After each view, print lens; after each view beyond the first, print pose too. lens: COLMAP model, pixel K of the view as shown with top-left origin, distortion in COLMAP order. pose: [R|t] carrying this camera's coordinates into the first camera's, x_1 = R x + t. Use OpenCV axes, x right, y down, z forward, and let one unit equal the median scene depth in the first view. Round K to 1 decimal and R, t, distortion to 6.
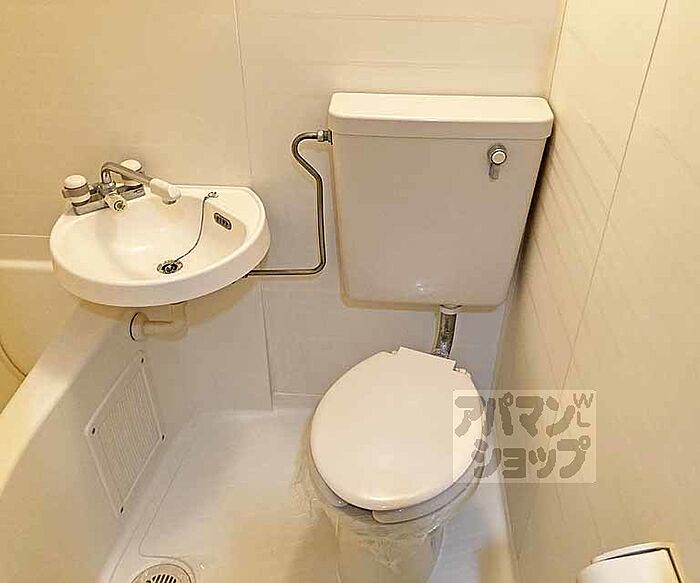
lens RADIAL K [[650.0, 0, 352.0], [0, 650.0, 308.5], [0, 0, 1]] dist [0.010787, 0.014973]
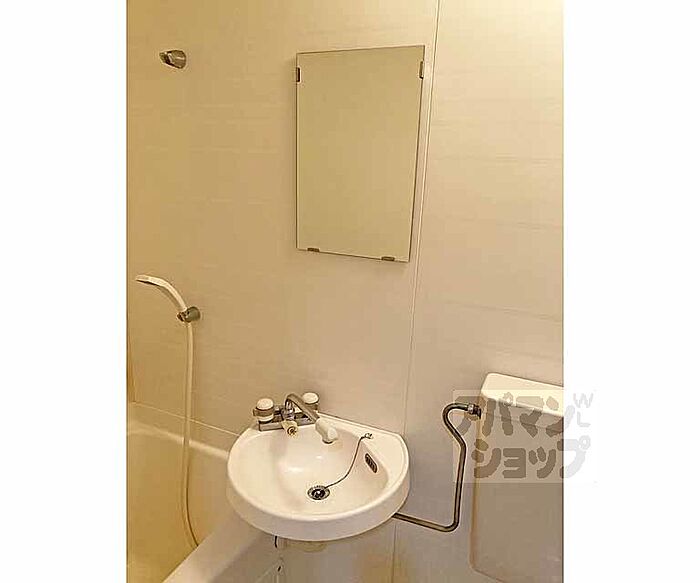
lens RADIAL K [[650.0, 0, 352.0], [0, 650.0, 308.5], [0, 0, 1]] dist [0.010787, 0.014973]
pose [[0.962571, 0.118670, -0.243667, 0.010424], [-0.206407, 0.903632, -0.375295, 0.058491], [0.175649, 0.411542, 0.894304, -0.122534]]
